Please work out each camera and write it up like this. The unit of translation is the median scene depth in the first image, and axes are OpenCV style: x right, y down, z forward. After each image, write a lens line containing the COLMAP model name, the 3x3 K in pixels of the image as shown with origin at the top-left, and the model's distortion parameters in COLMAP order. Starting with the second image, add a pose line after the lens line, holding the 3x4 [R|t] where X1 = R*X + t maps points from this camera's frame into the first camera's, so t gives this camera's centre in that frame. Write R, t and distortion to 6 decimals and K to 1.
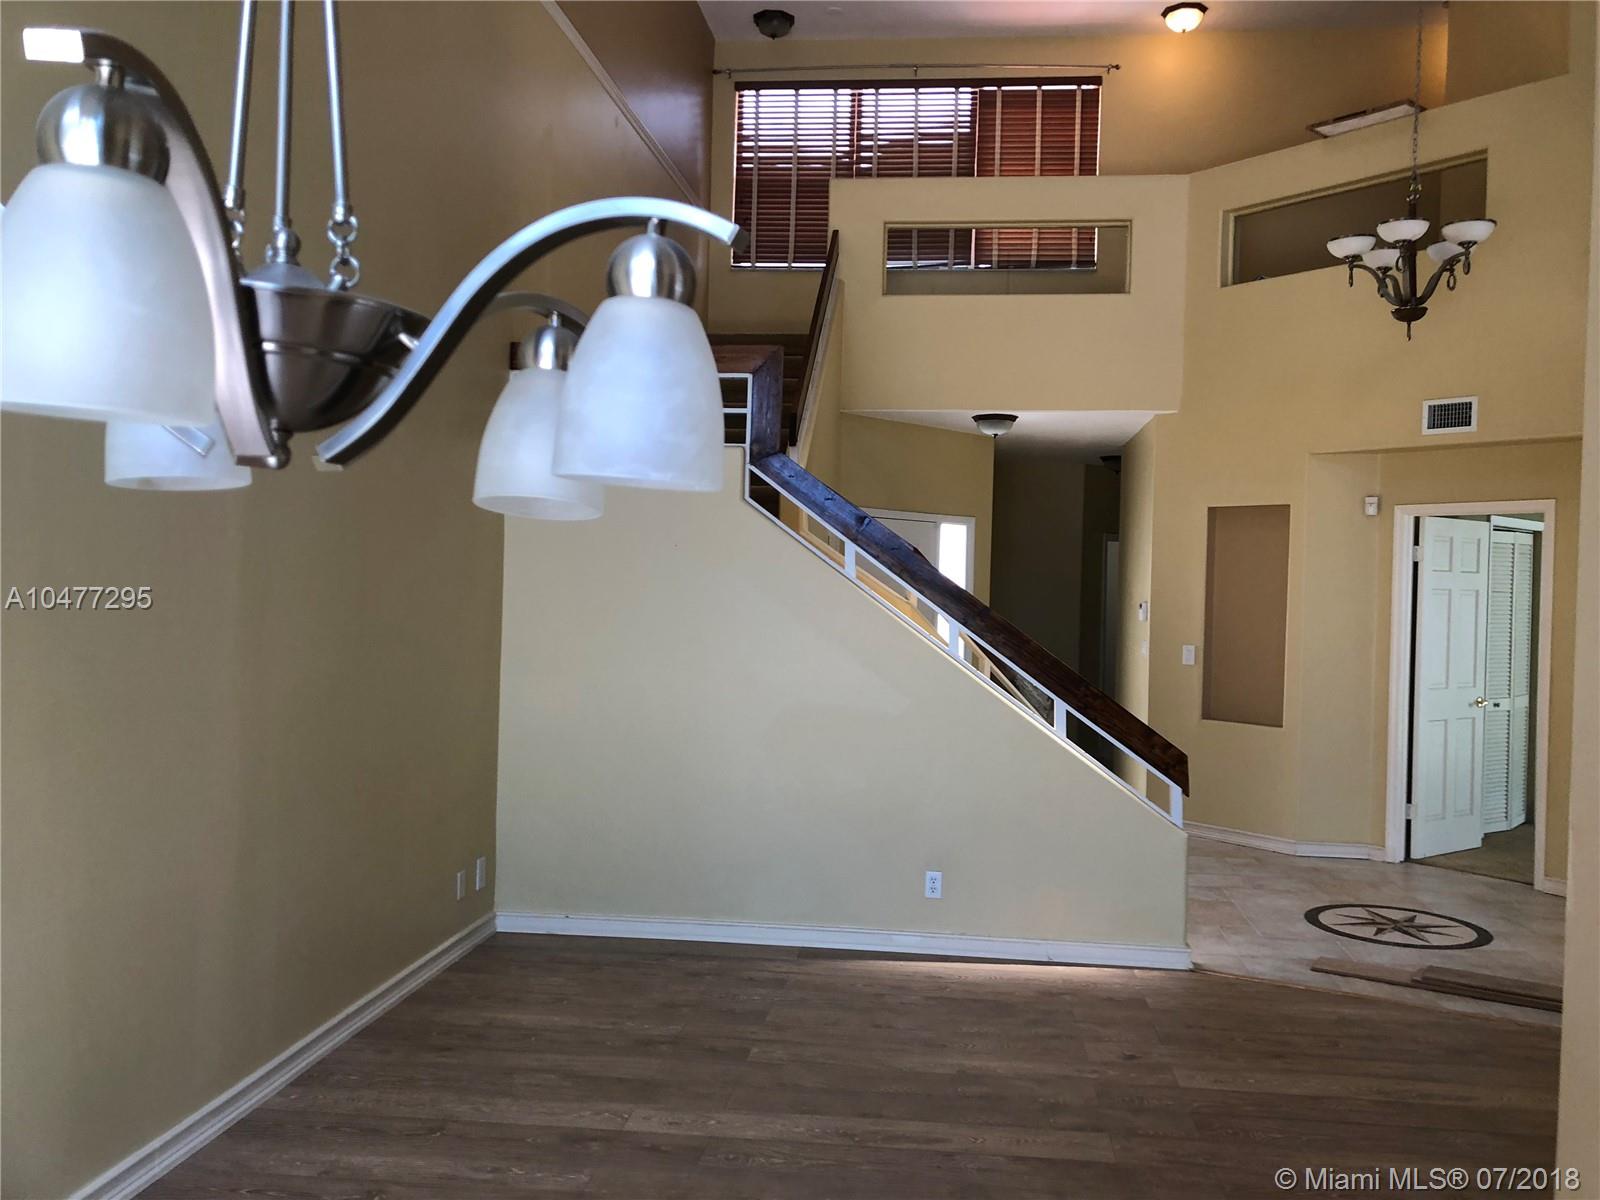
lens RADIAL K [[1320.1, 0, 814.5], [0, 1320.1, 605.9], [0, 0, 1]] dist [0.021738, -0.015111]
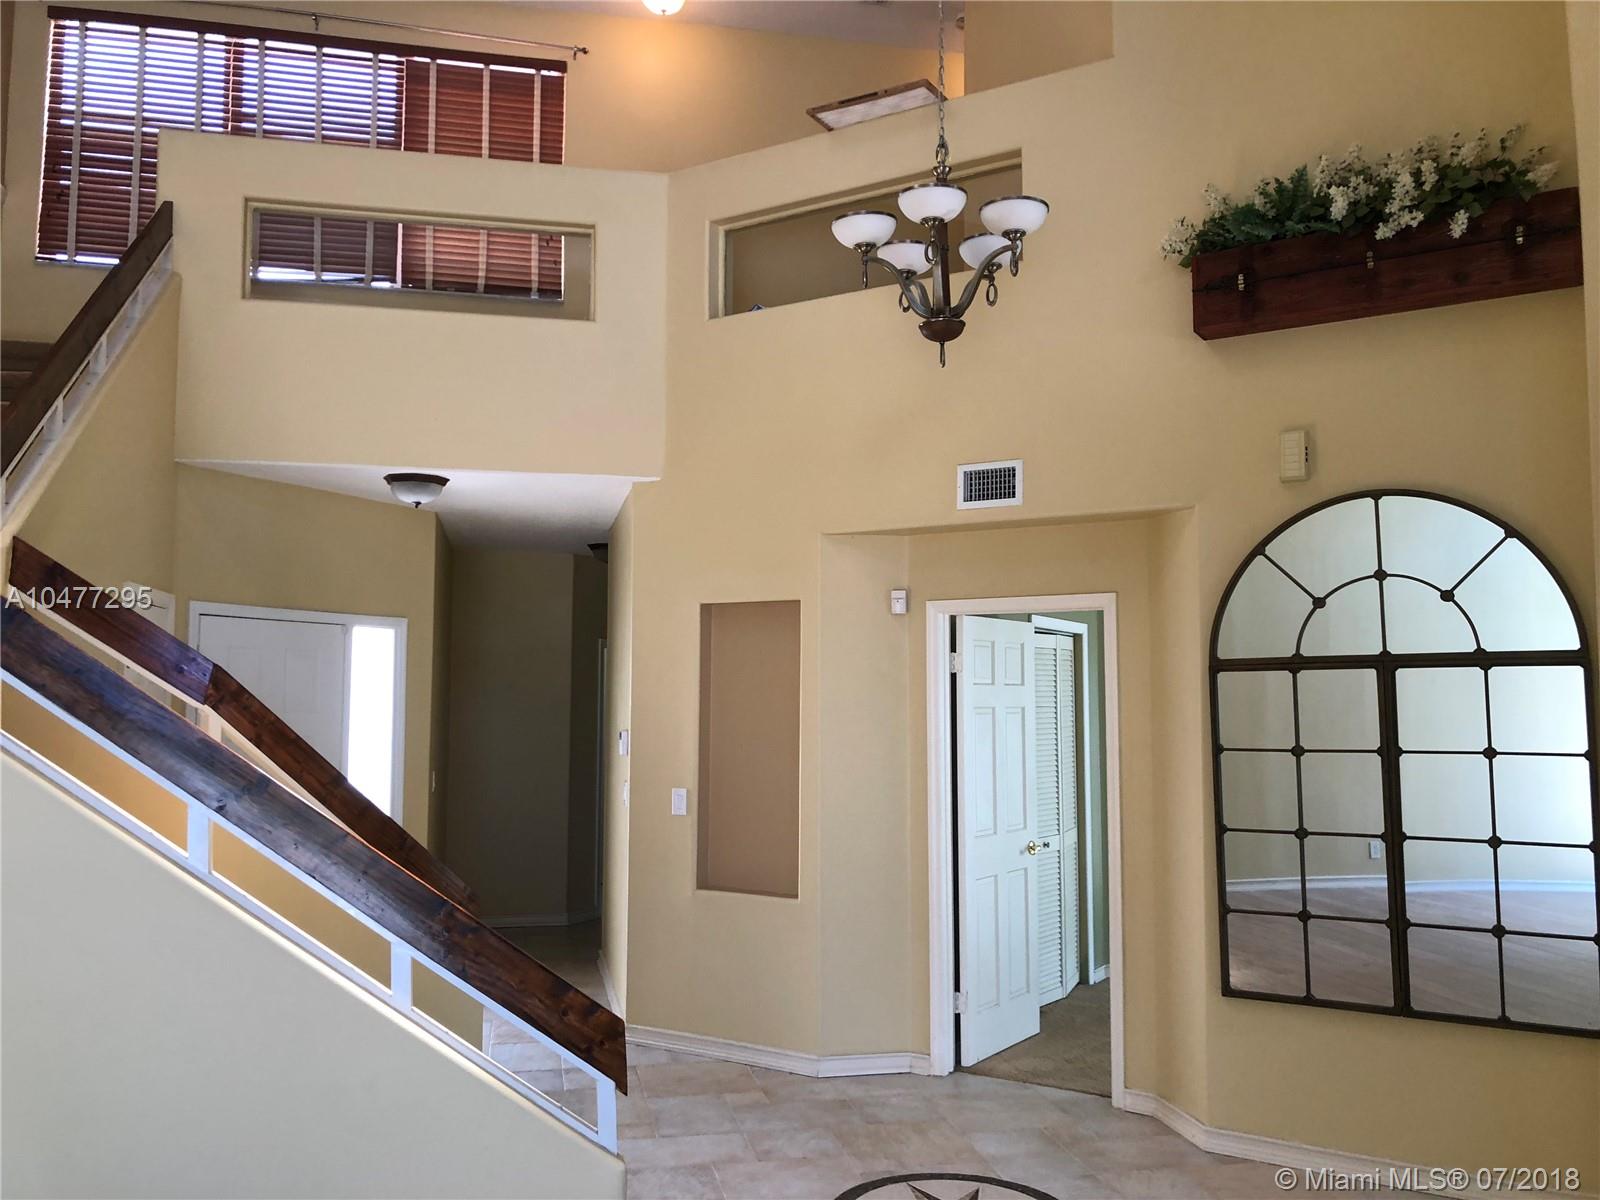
lens RADIAL K [[1296.0, 0, 768.5], [0, 1296.0, 600.3], [0, 0, 1]] dist [0.003169, -0.004548]
pose [[0.955096, 0.003226, 0.296279, 0.115256], [0.022059, 0.996391, -0.081960, -0.014879], [-0.295474, 0.084815, 0.951578, 0.283073]]
